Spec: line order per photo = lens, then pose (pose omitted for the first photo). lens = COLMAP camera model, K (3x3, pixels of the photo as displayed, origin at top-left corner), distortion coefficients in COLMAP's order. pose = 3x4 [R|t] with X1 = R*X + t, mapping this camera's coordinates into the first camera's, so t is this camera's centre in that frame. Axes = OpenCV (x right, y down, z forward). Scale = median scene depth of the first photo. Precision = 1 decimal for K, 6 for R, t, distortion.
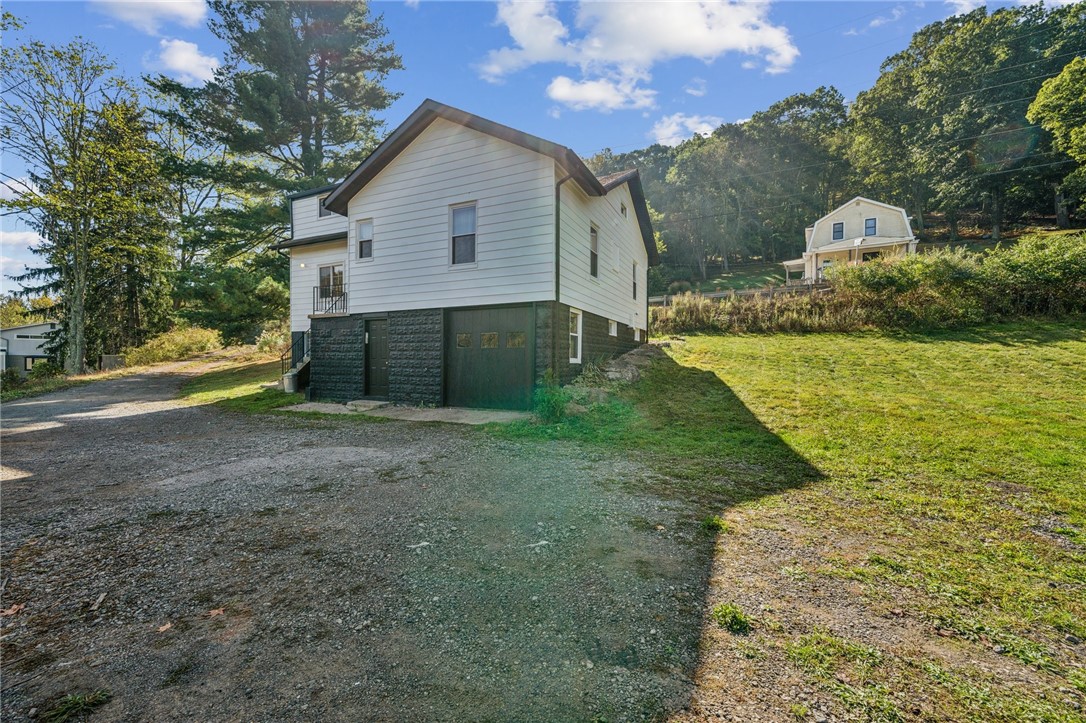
lens RADIAL K [[423.0, 0, 543.8], [0, 423.0, 363.7], [0, 0, 1]] dist [-0.000173, -0.000034]
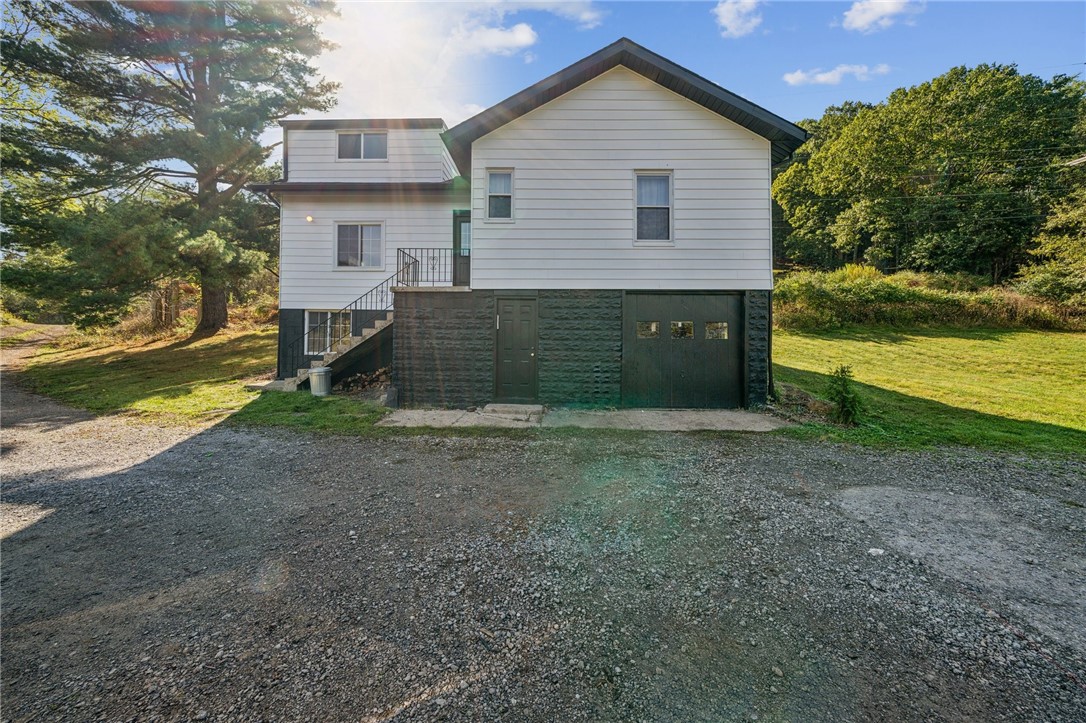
lens RADIAL K [[373.5, 0, 539.1], [0, 373.5, 342.8], [0, 0, 1]] dist [-0.002916, -0.000086]
pose [[0.918847, 0.015612, 0.394305, -0.627610], [-0.003599, 0.999507, -0.031188, -0.002836], [-0.394598, 0.027238, 0.918450, 0.359546]]
